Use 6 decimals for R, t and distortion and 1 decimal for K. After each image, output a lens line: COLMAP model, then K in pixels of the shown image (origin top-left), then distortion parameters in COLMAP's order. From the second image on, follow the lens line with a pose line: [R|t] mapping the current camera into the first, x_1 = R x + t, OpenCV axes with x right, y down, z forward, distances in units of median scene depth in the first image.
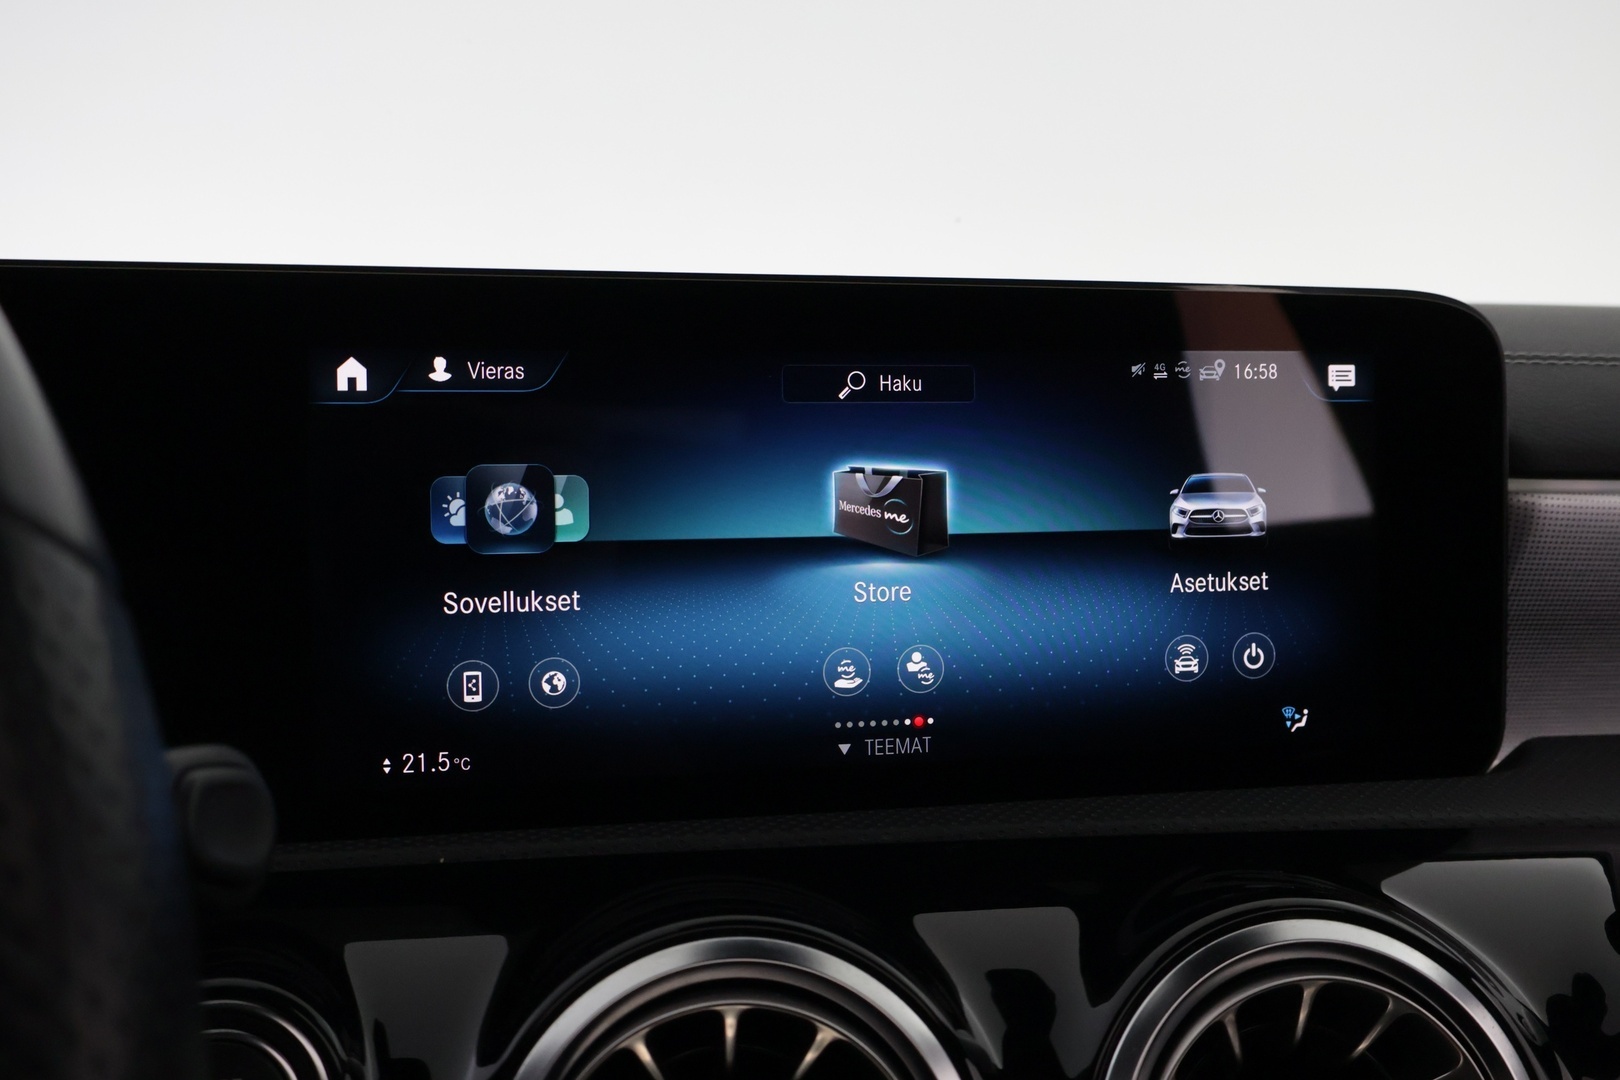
lens RADIAL K [[1727.7, 0, 814.4], [0, 1727.7, 536.0], [0, 0, 1]] dist [-0.003389, 0.000000]
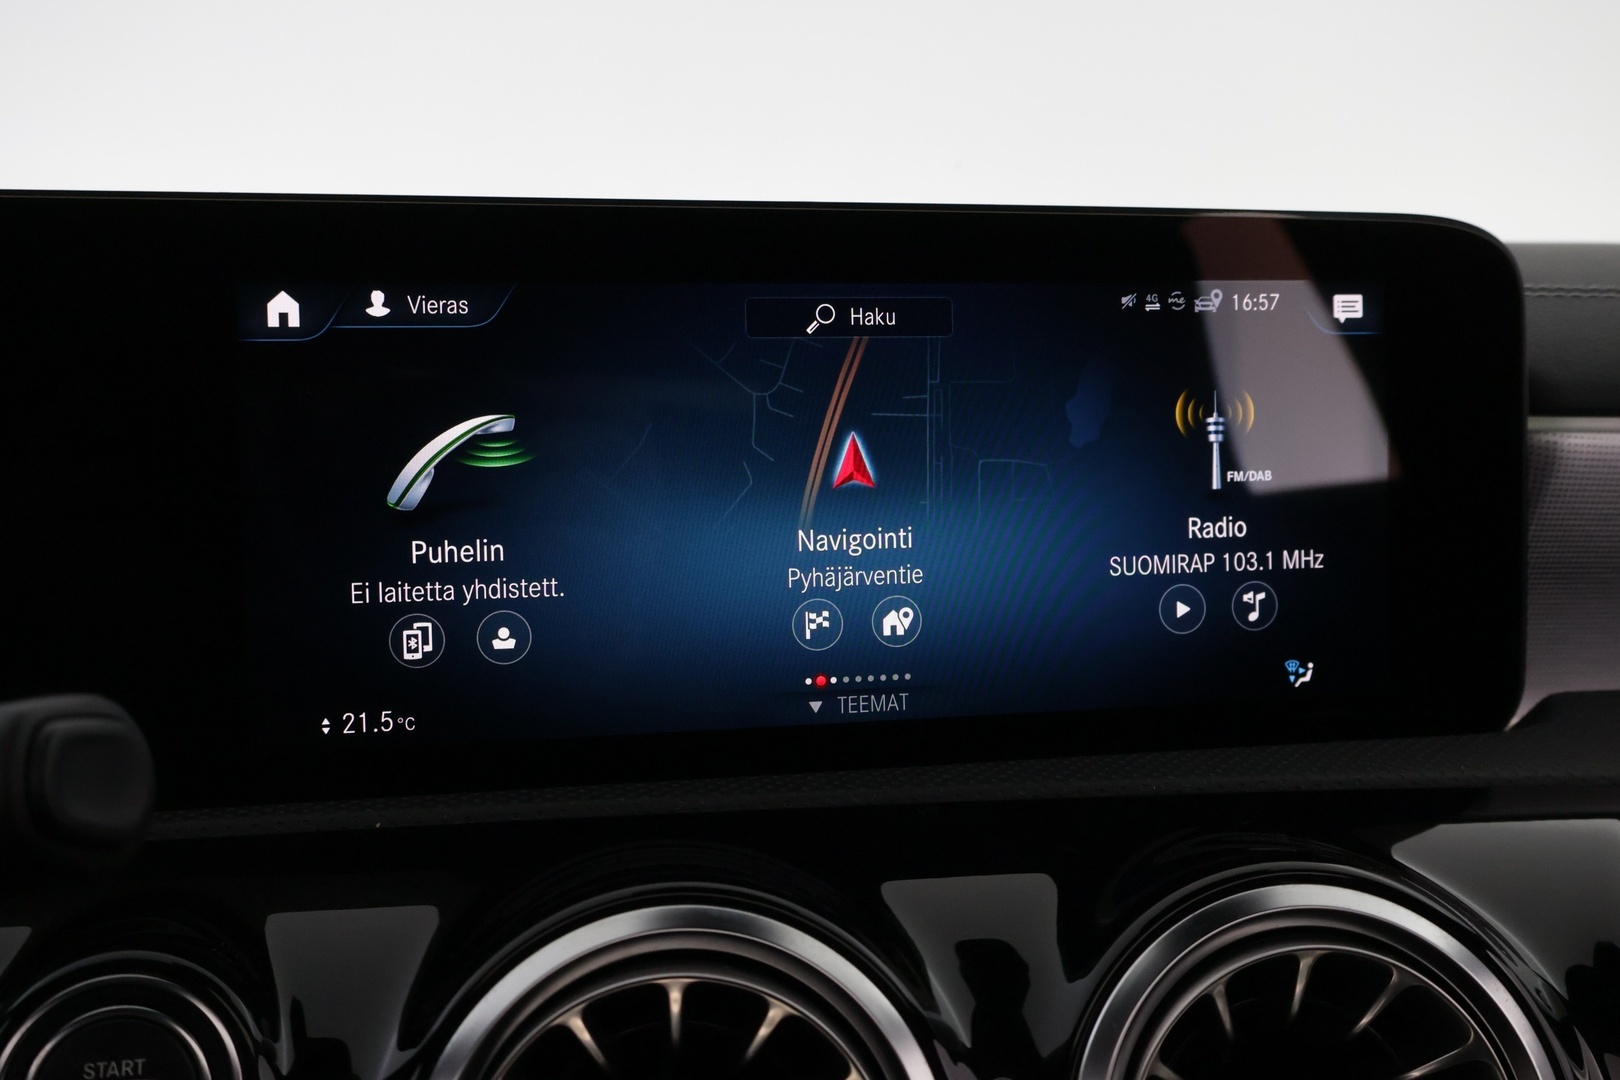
lens RADIAL K [[1727.7, 0, 812.7], [0, 1727.7, 534.1], [0, 0, 1]] dist [-0.003389, 0.000000]
pose [[0.999801, -0.007316, -0.018551, 0.035724], [0.007555, 0.999889, 0.012846, 0.018251], [0.018455, -0.012984, 0.999745, 0.064752]]
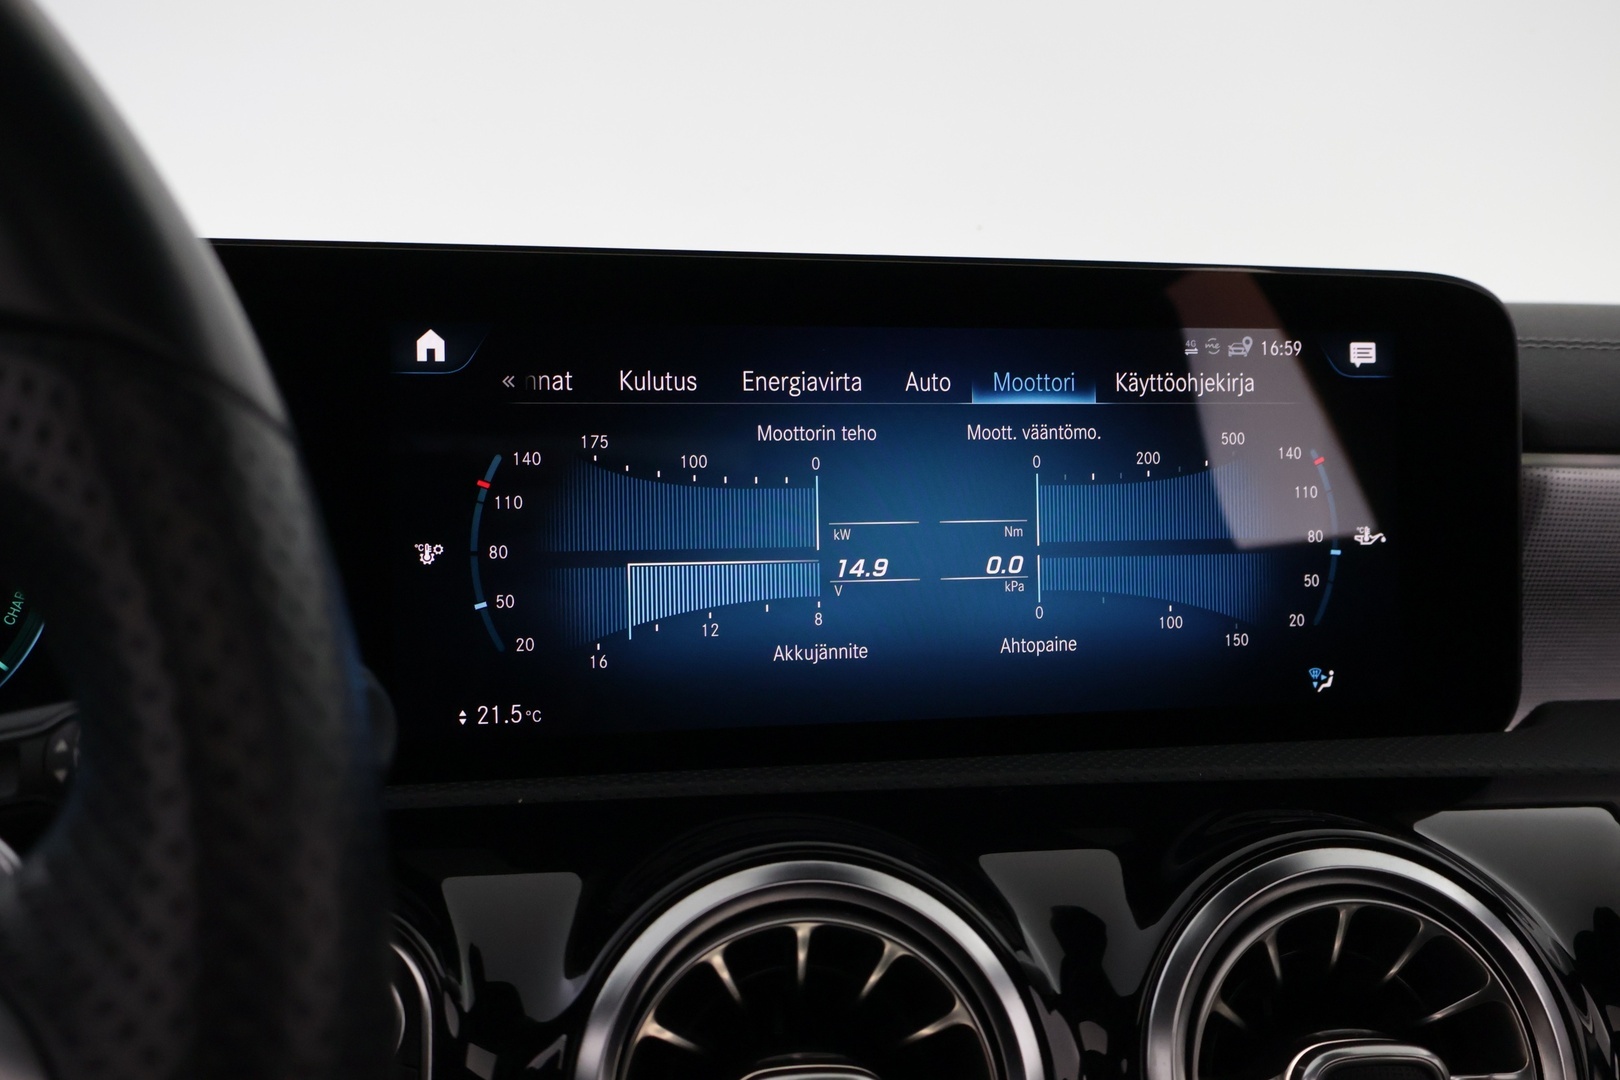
lens RADIAL K [[1727.7, 0, 814.7], [0, 1727.7, 539.5], [0, 0, 1]] dist [-0.003389, 0.000000]
pose [[0.999996, -0.002286, 0.001783, -0.034320], [0.002321, 0.999801, -0.019833, 0.045723], [-0.001737, 0.019837, 0.999802, -0.054372]]
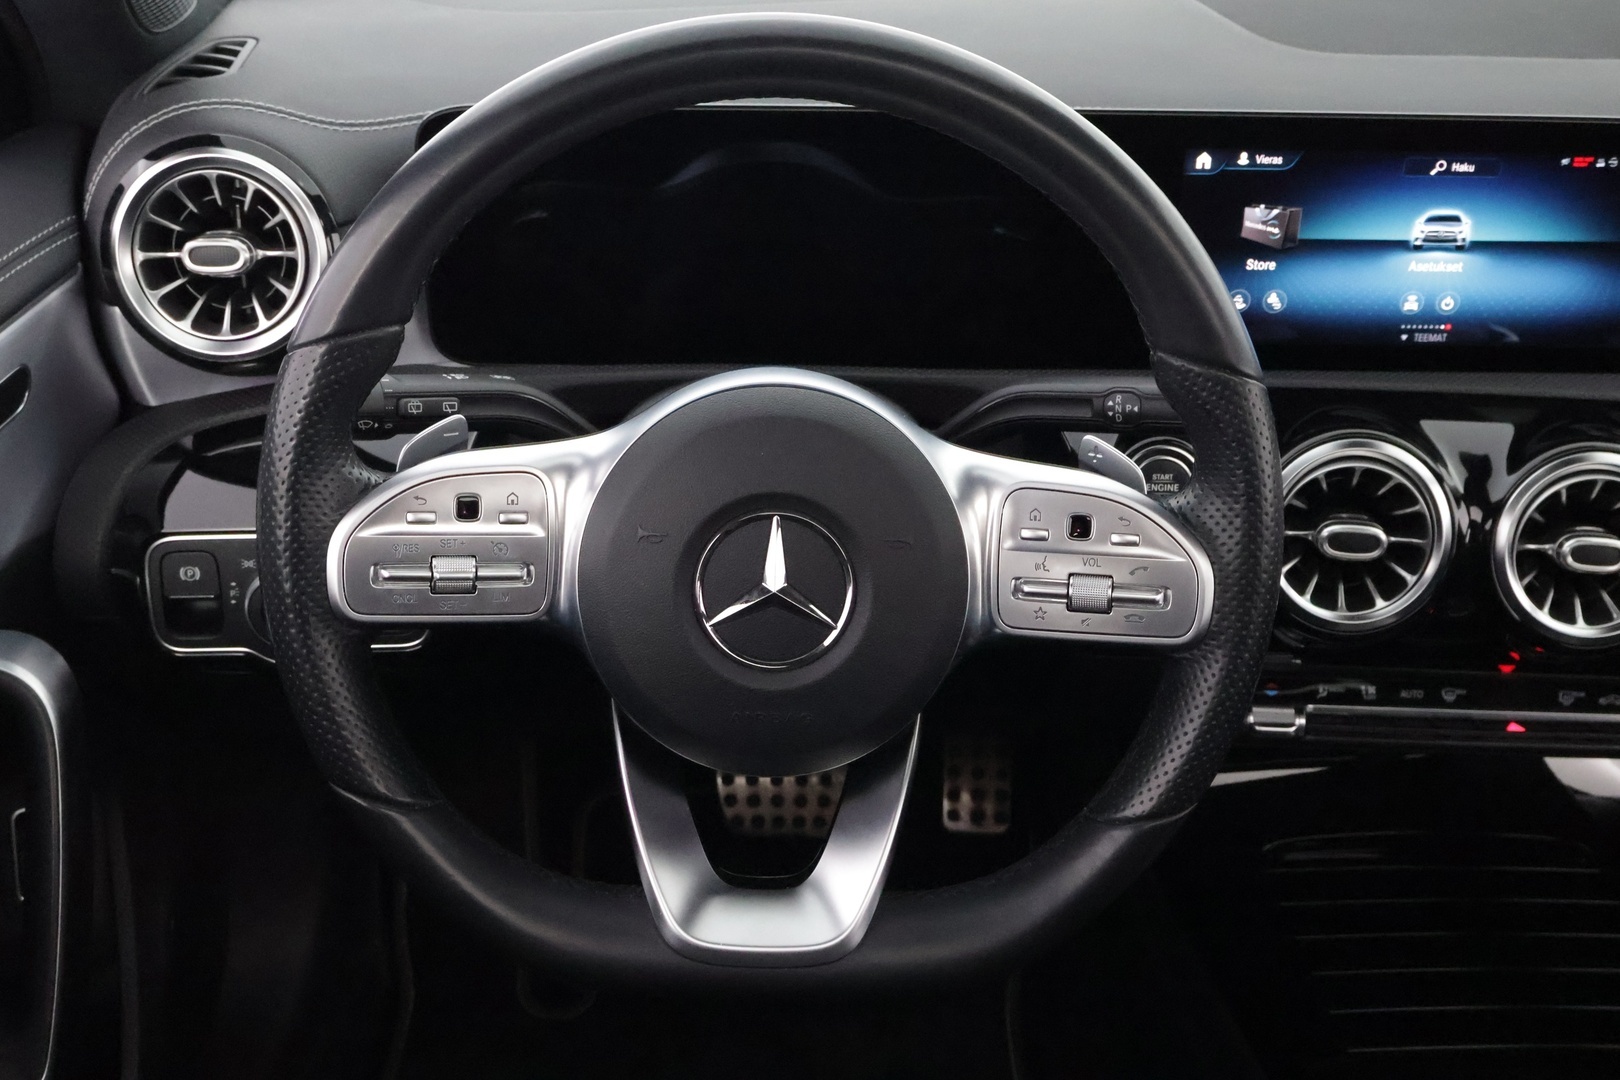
lens RADIAL K [[1816.9, 0, 798.4], [0, 1816.9, 543.8], [0, 0, 1]] dist [-0.007452, 0.000000]
pose [[0.977204, 0.116463, -0.177507, -0.299947], [-0.032399, 0.908120, 0.417455, -0.583184], [0.209816, -0.402187, 0.891192, -1.312157]]
